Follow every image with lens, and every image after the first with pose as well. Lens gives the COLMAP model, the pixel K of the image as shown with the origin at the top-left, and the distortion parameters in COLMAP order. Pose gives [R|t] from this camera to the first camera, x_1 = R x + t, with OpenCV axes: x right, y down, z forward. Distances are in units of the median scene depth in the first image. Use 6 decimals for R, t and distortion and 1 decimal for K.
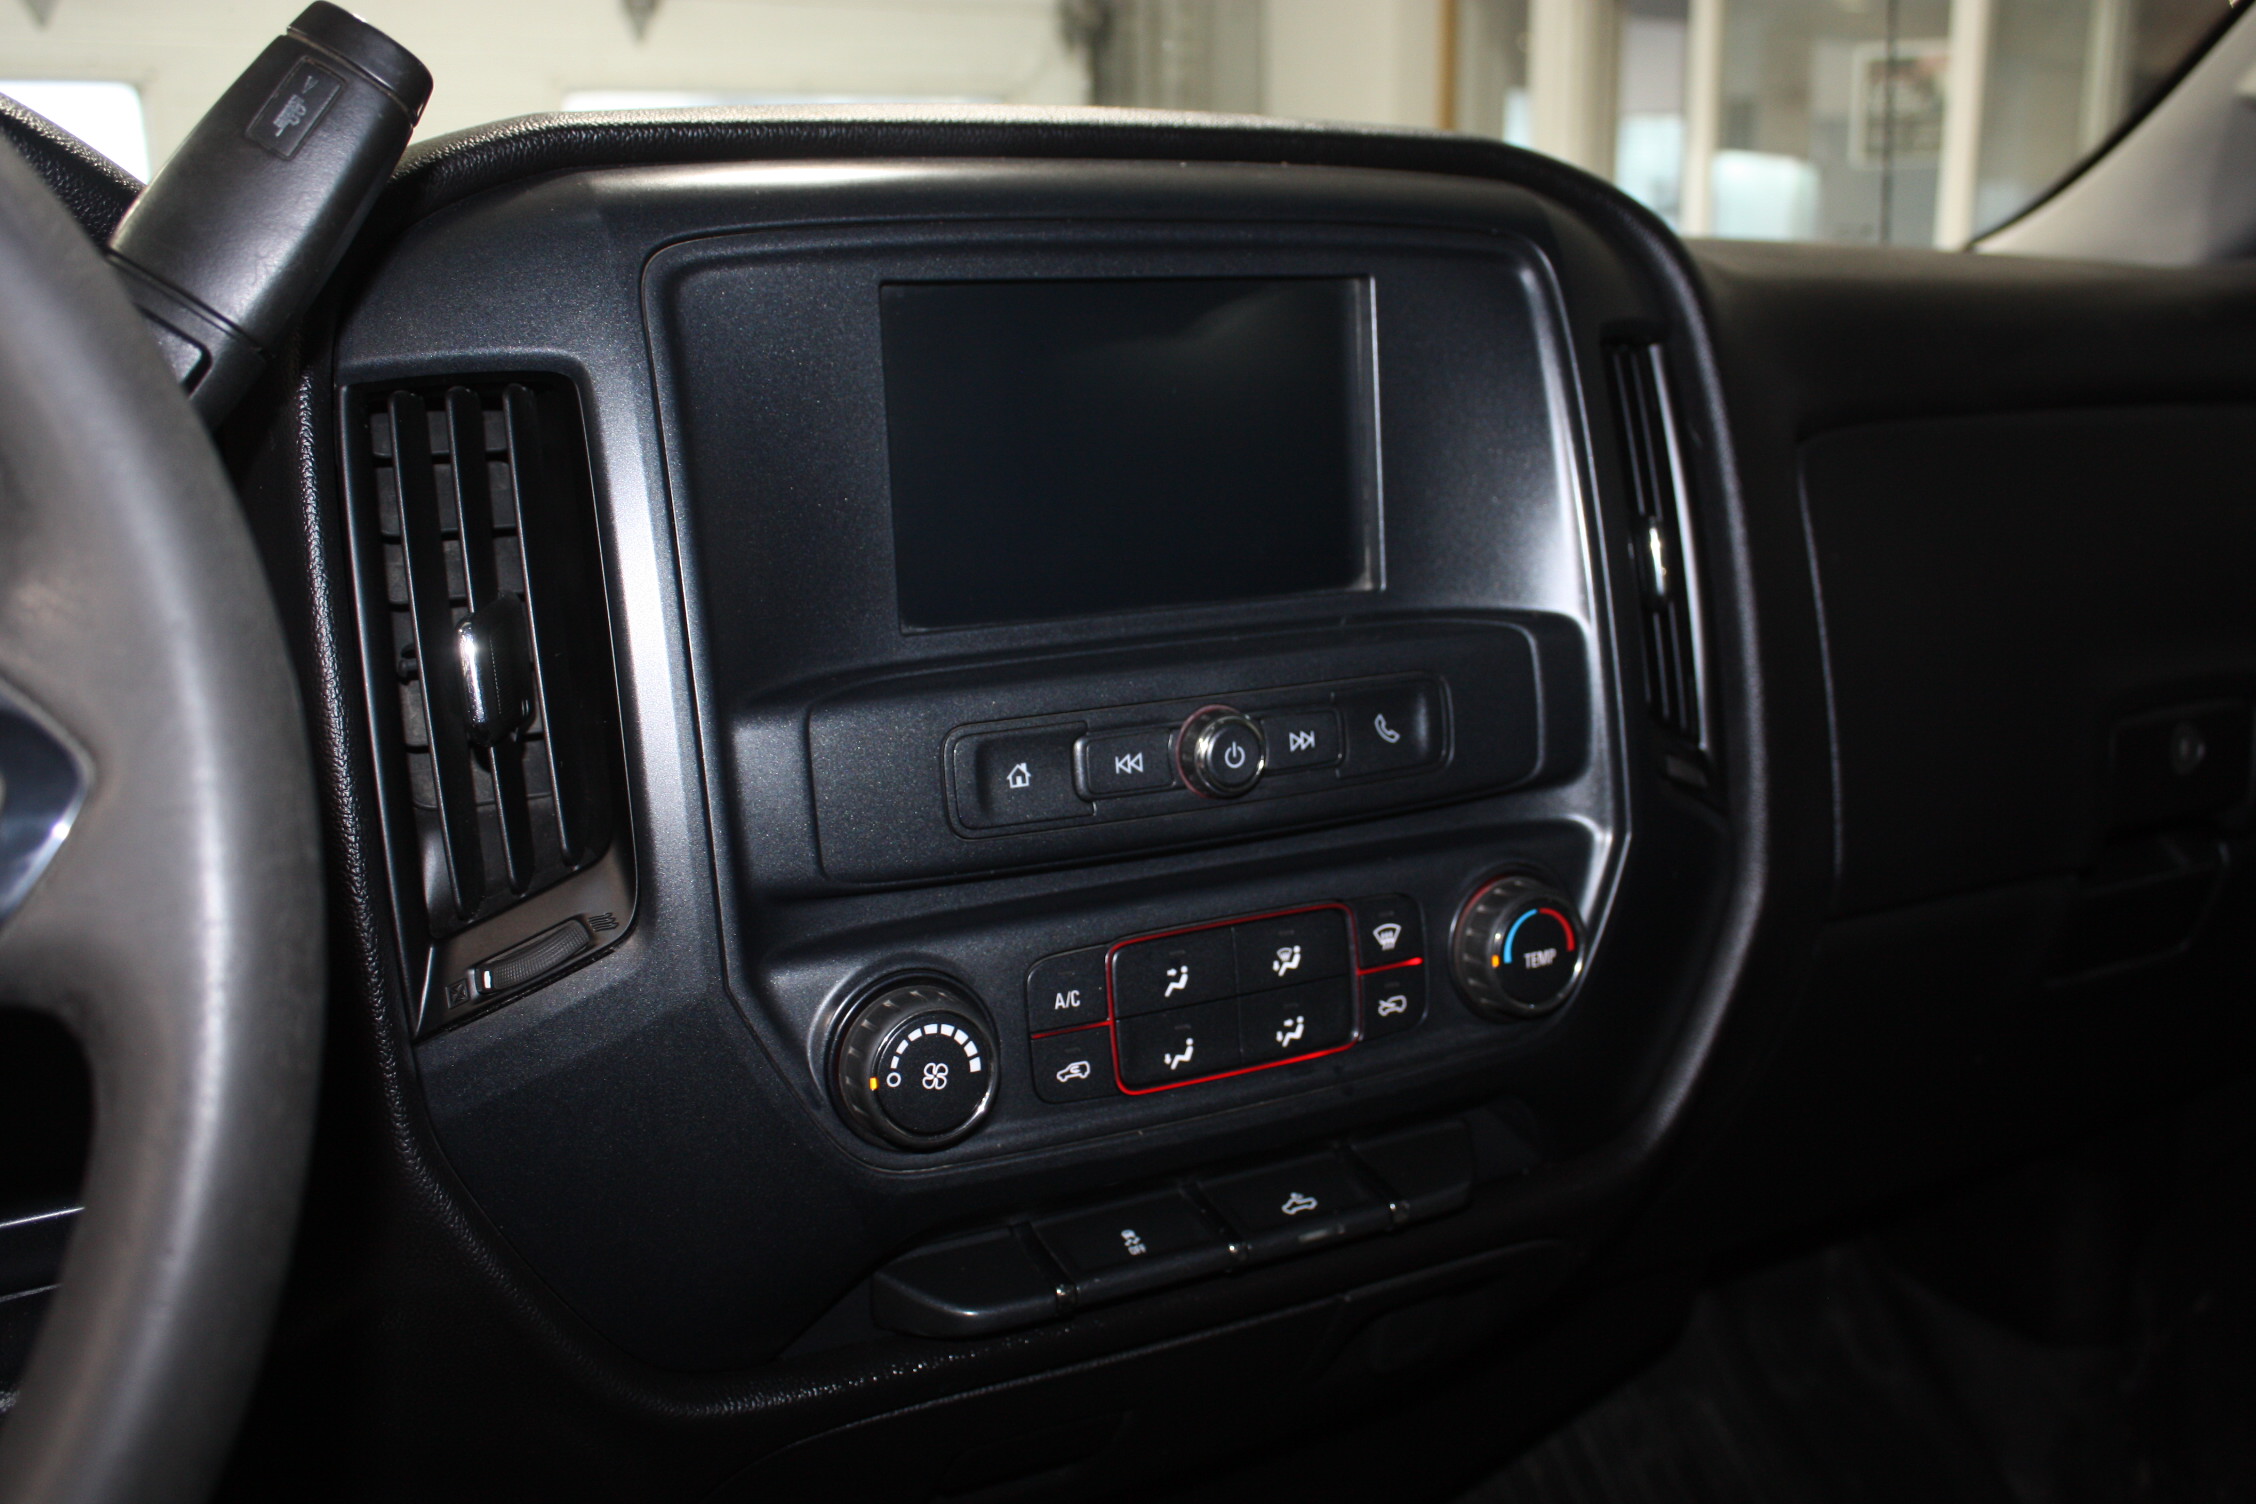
lens RADIAL K [[2252.9, 0, 1128.0], [0, 2252.9, 752.0], [0, 0, 1]] dist [-0.002482, 0.002405]
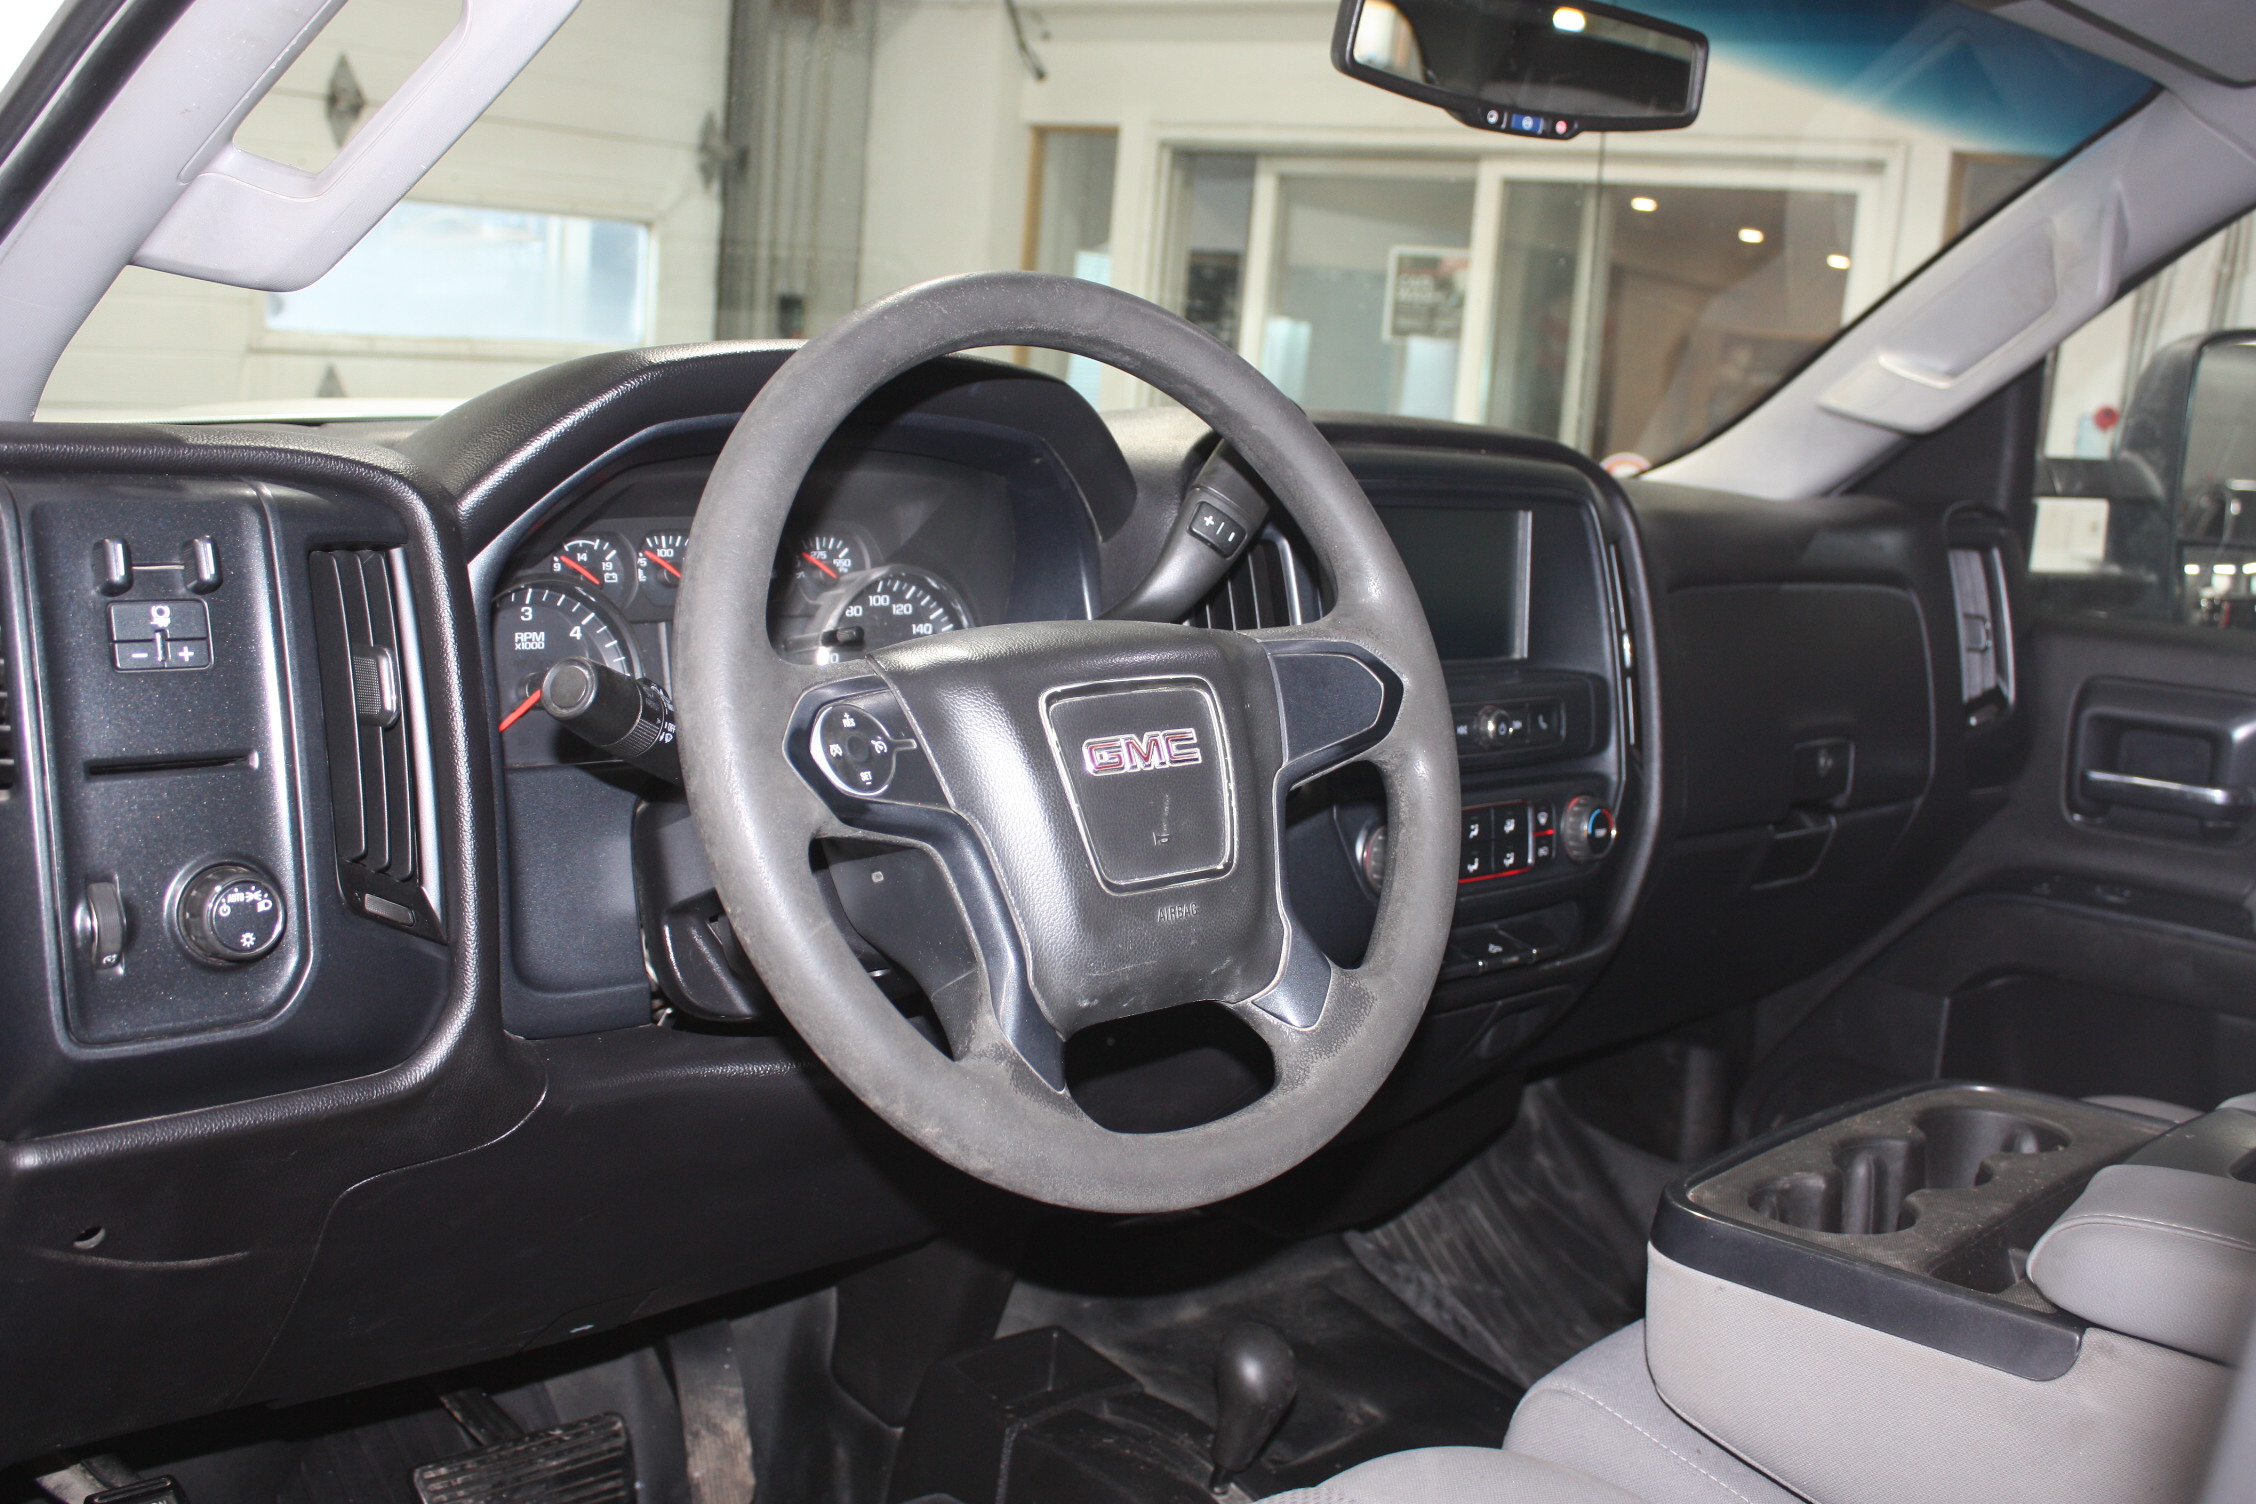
lens RADIAL K [[2252.9, 0, 1128.0], [0, 2252.9, 752.0], [0, 0, 1]] dist [-0.002482, 0.002405]
pose [[0.970051, 0.027253, 0.241369, -0.711247], [-0.016662, 0.998811, -0.045812, 0.111213], [-0.242330, 0.040418, 0.969352, -0.889489]]
